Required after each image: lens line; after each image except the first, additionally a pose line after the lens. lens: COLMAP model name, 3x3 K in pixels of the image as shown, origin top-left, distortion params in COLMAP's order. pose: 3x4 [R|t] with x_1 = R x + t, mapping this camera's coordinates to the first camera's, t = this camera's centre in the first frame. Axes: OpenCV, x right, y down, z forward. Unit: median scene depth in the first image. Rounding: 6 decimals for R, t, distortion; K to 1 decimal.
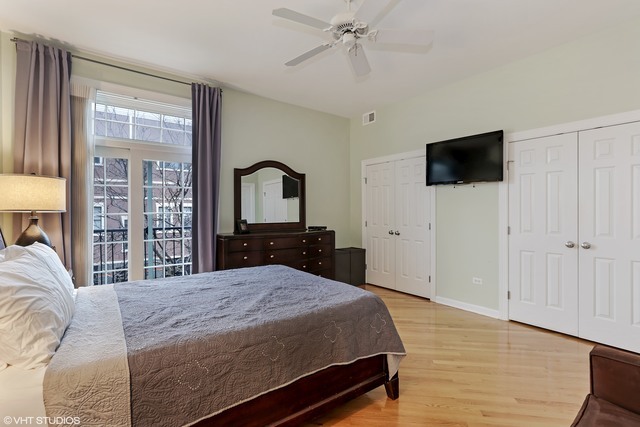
lens RADIAL K [[295.8, 0, 320.0], [0, 295.8, 213.5], [0, 0, 1]] dist [-0.000743, 0.000071]
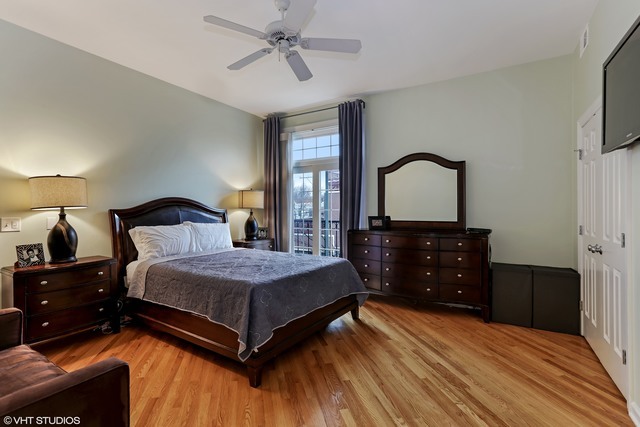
lens RADIAL K [[305.6, 0, 320.0], [0, 305.6, 213.5], [0, 0, 1]] dist [0.000234, -0.000013]
pose [[0.368658, 0.013837, -0.929462, 0.656320], [-0.009132, 0.999895, 0.011263, 0.001391], [0.929520, 0.004336, 0.368745, 0.402459]]
